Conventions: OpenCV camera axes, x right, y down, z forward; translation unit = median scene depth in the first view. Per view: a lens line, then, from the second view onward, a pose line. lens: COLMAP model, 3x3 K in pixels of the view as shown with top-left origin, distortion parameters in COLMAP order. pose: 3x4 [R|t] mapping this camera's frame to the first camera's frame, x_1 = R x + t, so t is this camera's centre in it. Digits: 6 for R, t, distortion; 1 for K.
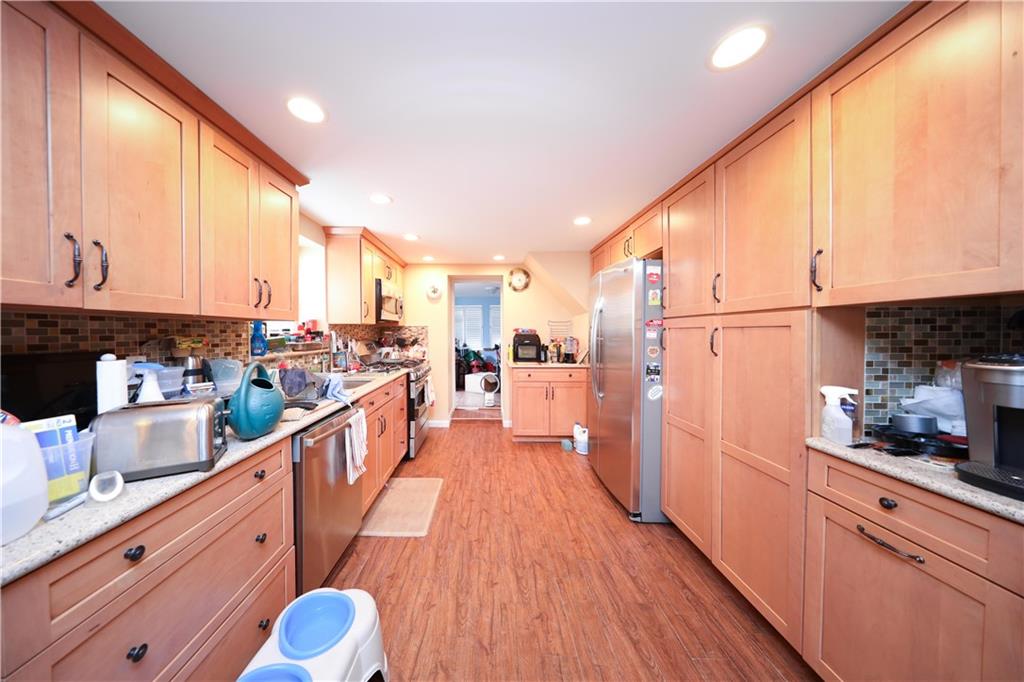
lens RADIAL K [[305.3, 0, 483.6], [0, 305.3, 336.9], [0, 0, 1]] dist [0.005654, -0.000144]
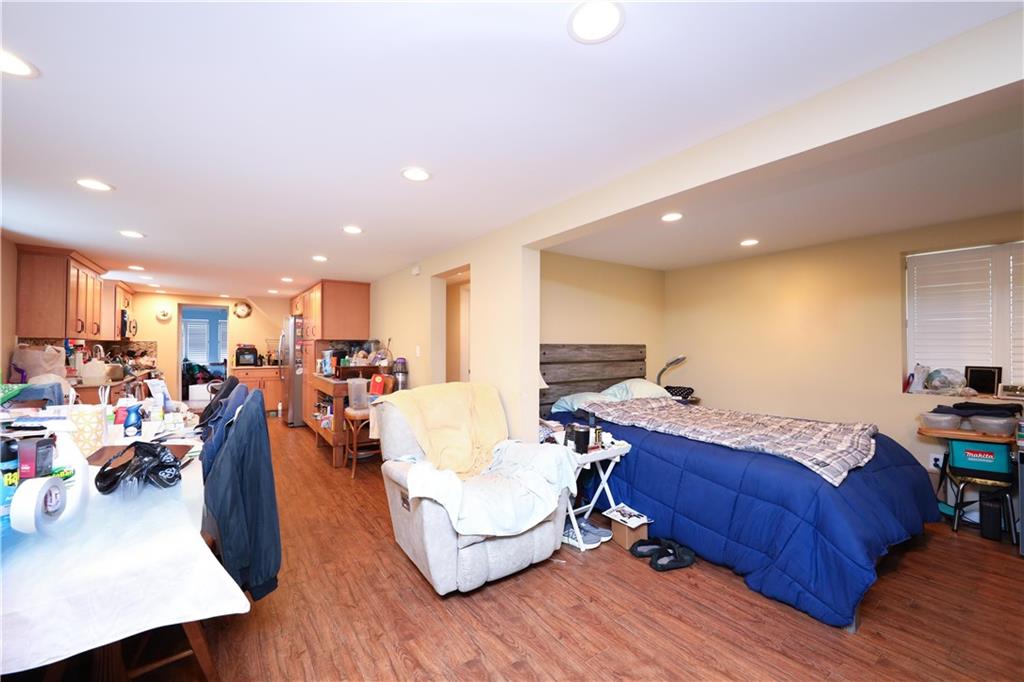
lens RADIAL K [[404.6, 0, 505.6], [0, 404.6, 343.3], [0, 0, 1]] dist [0.010896, 0.000573]
pose [[0.806874, 0.010377, 0.590633, -0.022167], [0.006414, 0.999633, -0.026325, 0.050445], [-0.590689, 0.025029, 0.806511, -2.320414]]
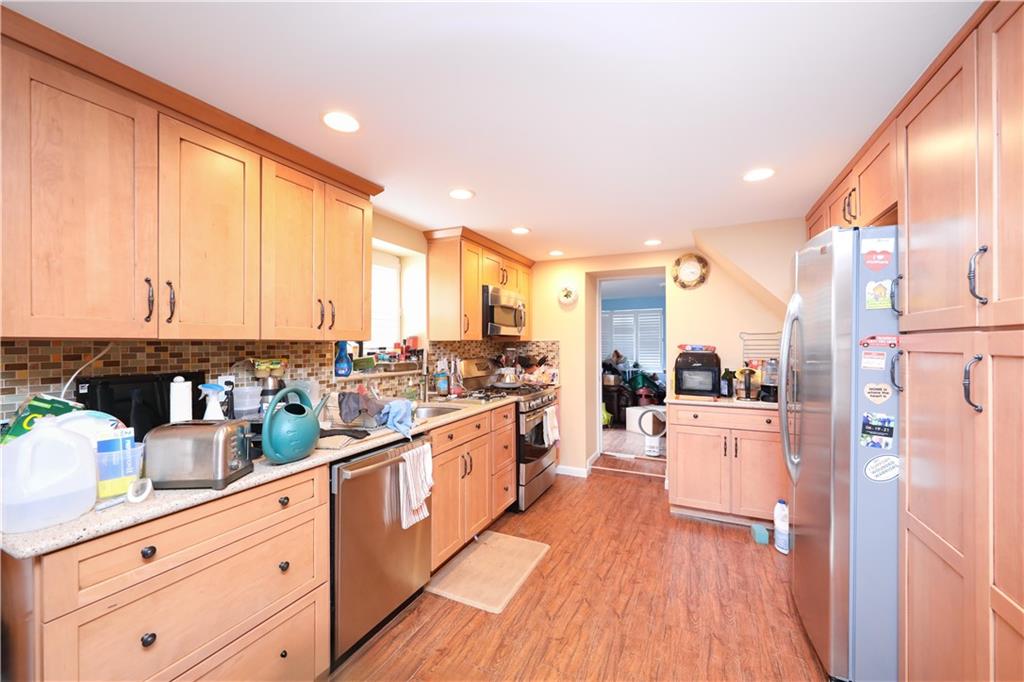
lens RADIAL K [[404.6, 0, 509.2], [0, 404.6, 344.9], [0, 0, 1]] dist [0.010896, 0.000573]
pose [[0.907844, 0.001609, -0.419306, 0.234592], [-0.007400, 0.999898, -0.012186, -0.022345], [0.419244, 0.014166, 0.907763, 0.048609]]
